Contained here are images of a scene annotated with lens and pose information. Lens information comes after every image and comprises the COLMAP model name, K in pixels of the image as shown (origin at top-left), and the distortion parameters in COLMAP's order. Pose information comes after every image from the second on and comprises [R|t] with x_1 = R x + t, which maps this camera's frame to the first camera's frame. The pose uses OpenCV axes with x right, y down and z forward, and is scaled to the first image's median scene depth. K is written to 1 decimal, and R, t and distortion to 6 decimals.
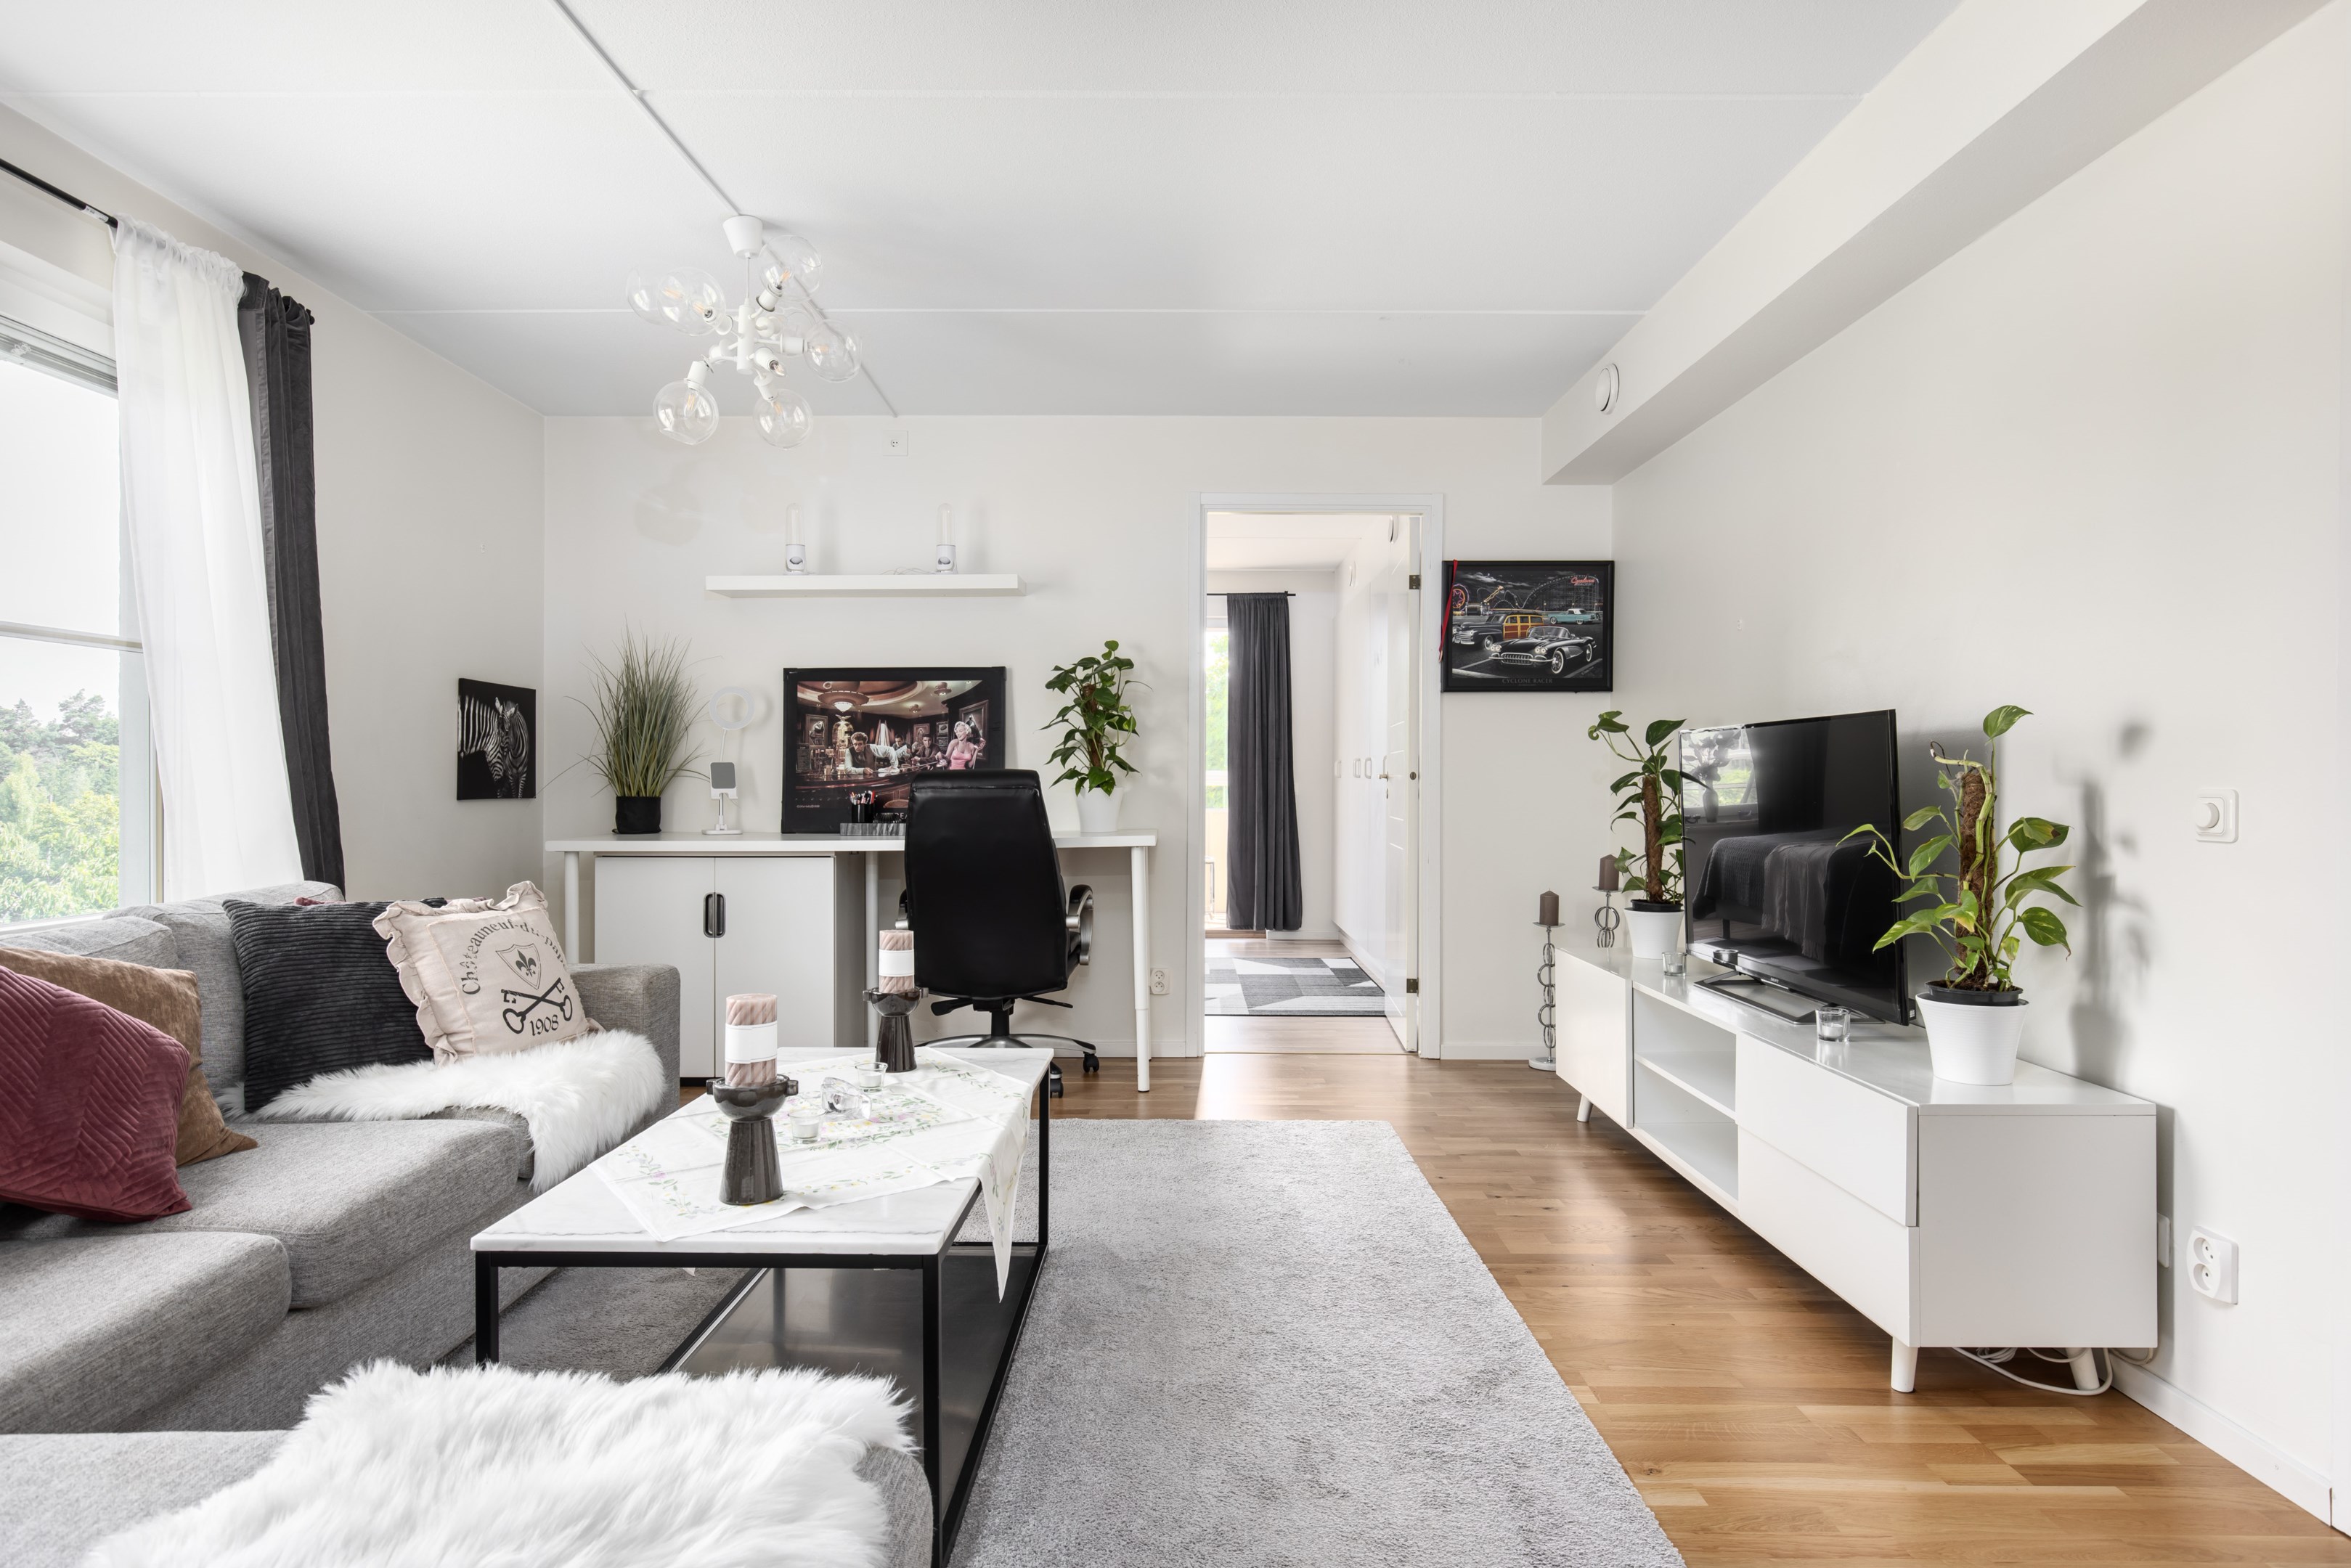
lens RADIAL K [[1320.0, 0, 1175.5], [0, 1320.0, 784.0], [0, 0, 1]] dist [0.001401, 0.000274]
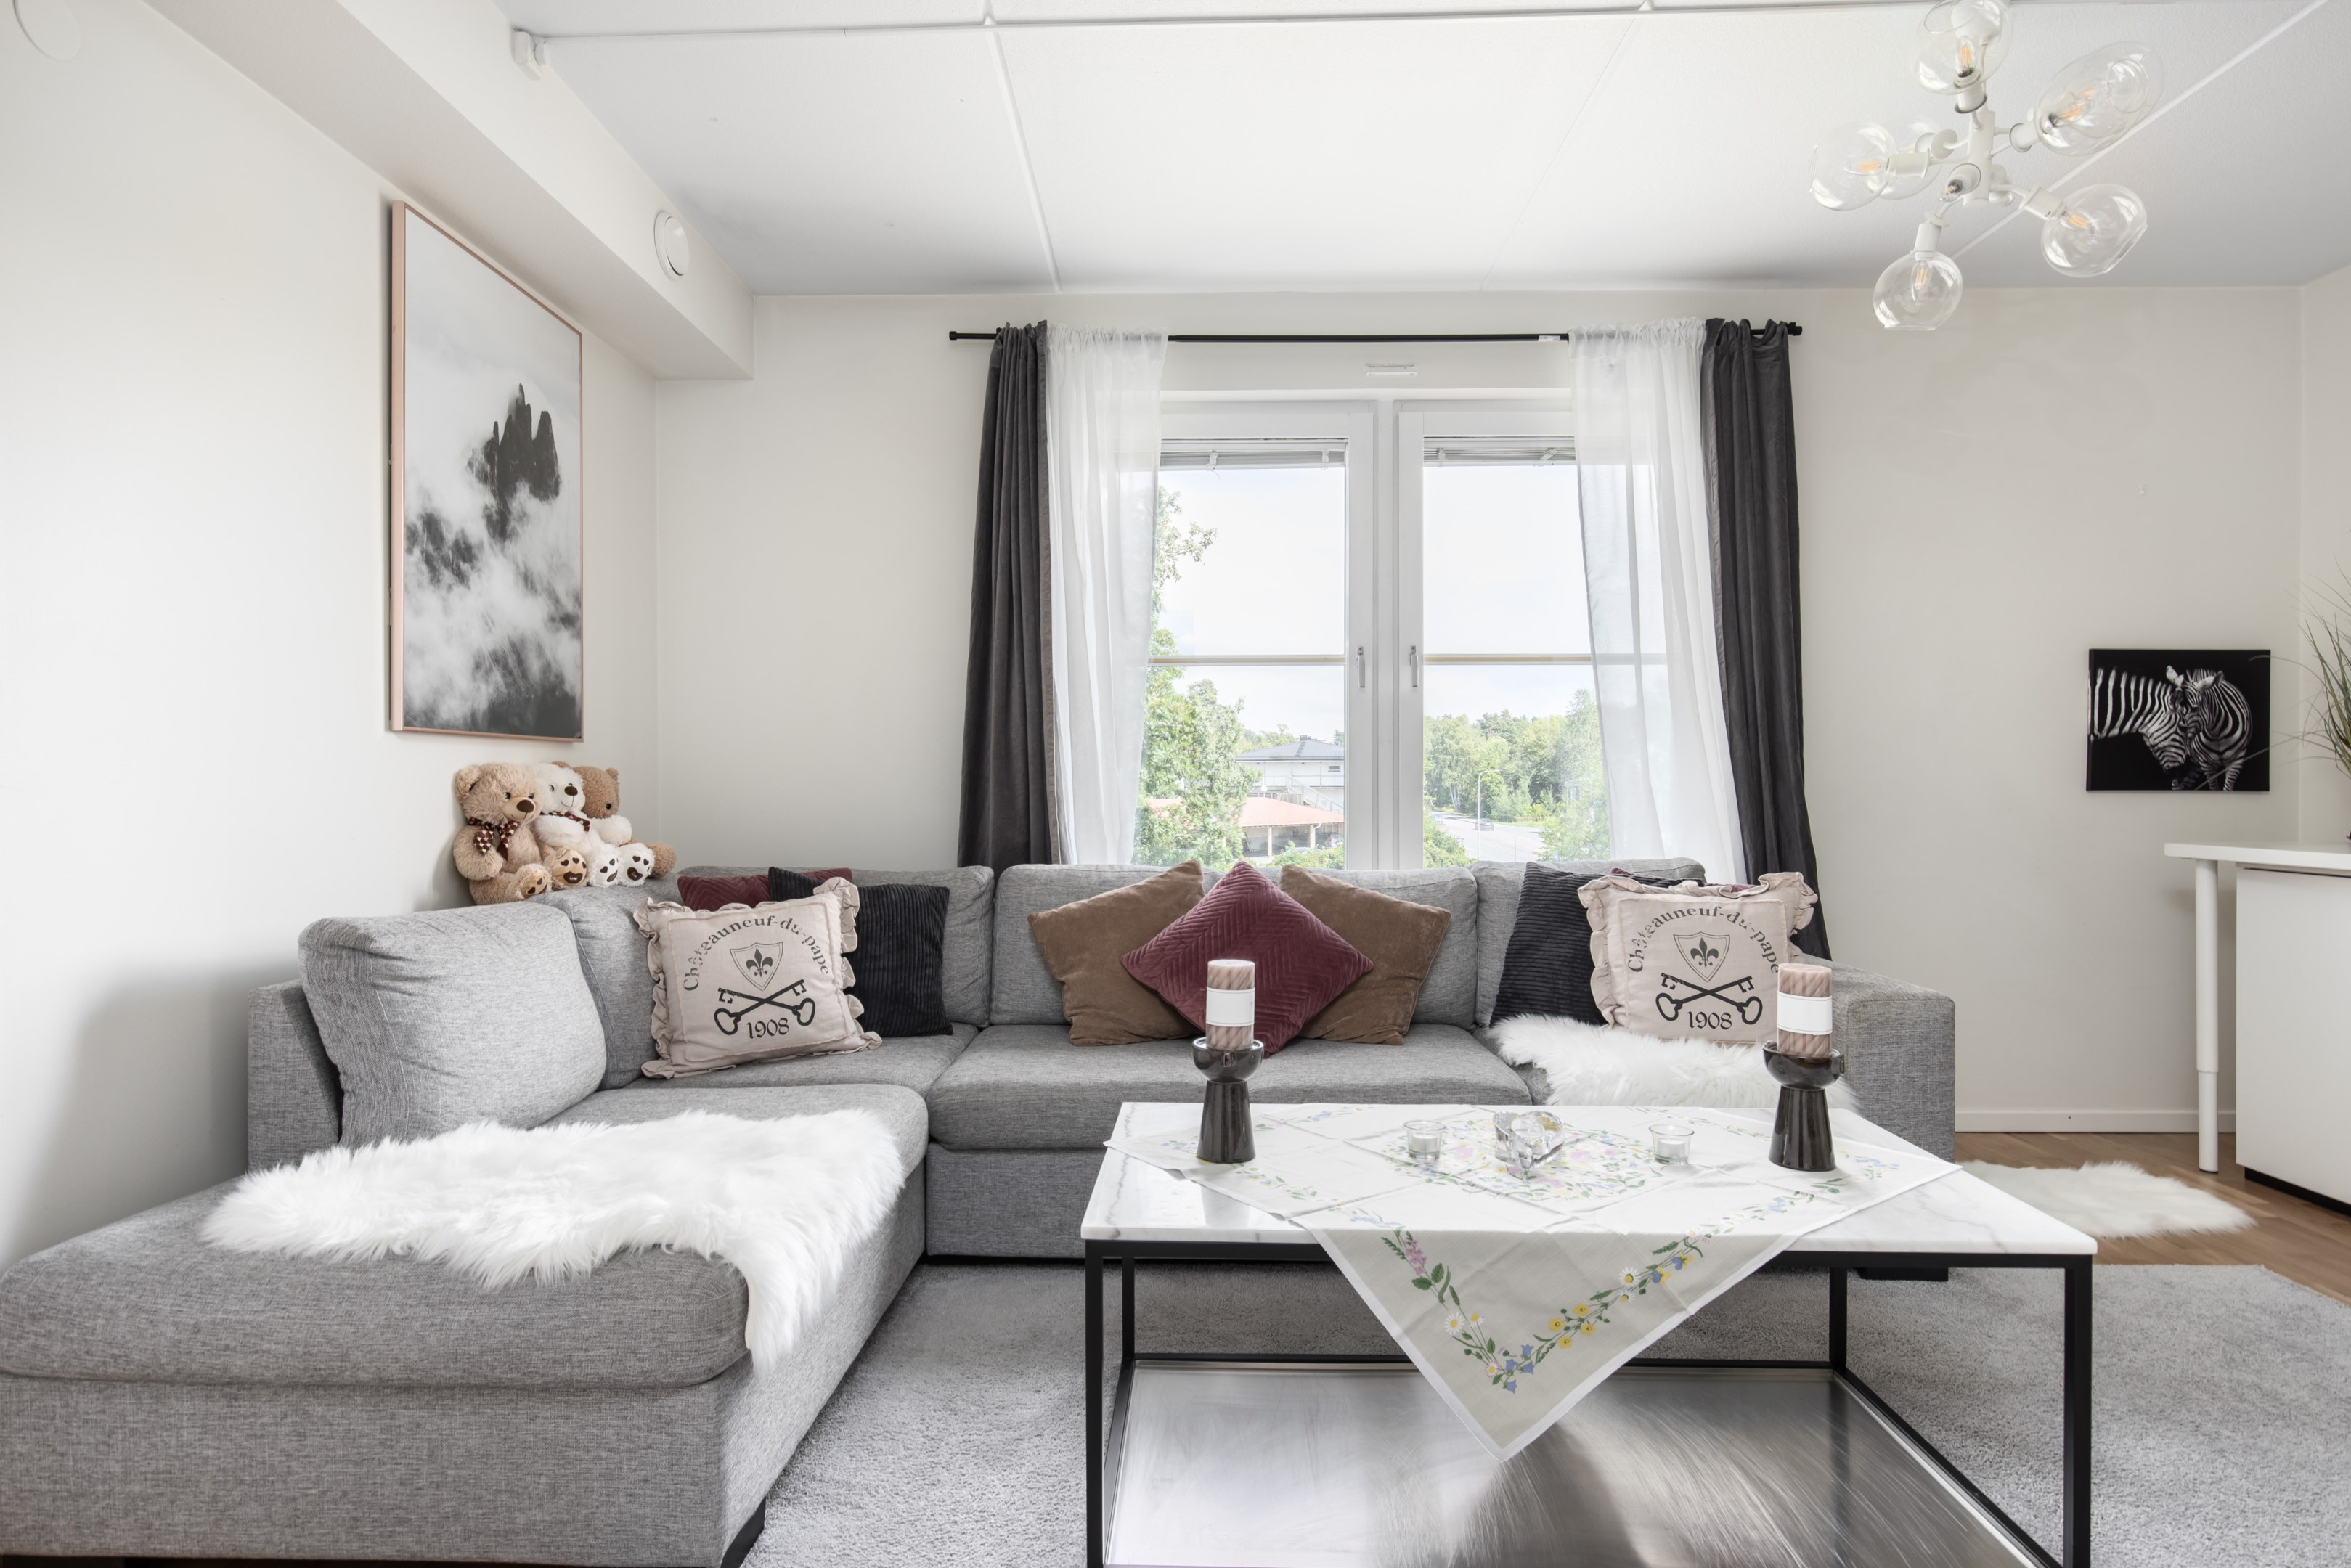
lens RADIAL K [[1251.0, 0, 1175.5], [0, 1251.0, 784.0], [0, 0, 1]] dist [0.000040, 0.000149]
pose [[-0.014519, 0.003785, -0.999887, 0.429503], [-0.004897, 0.999981, 0.003857, 0.011123], [0.999883, 0.004953, -0.014500, 0.633463]]
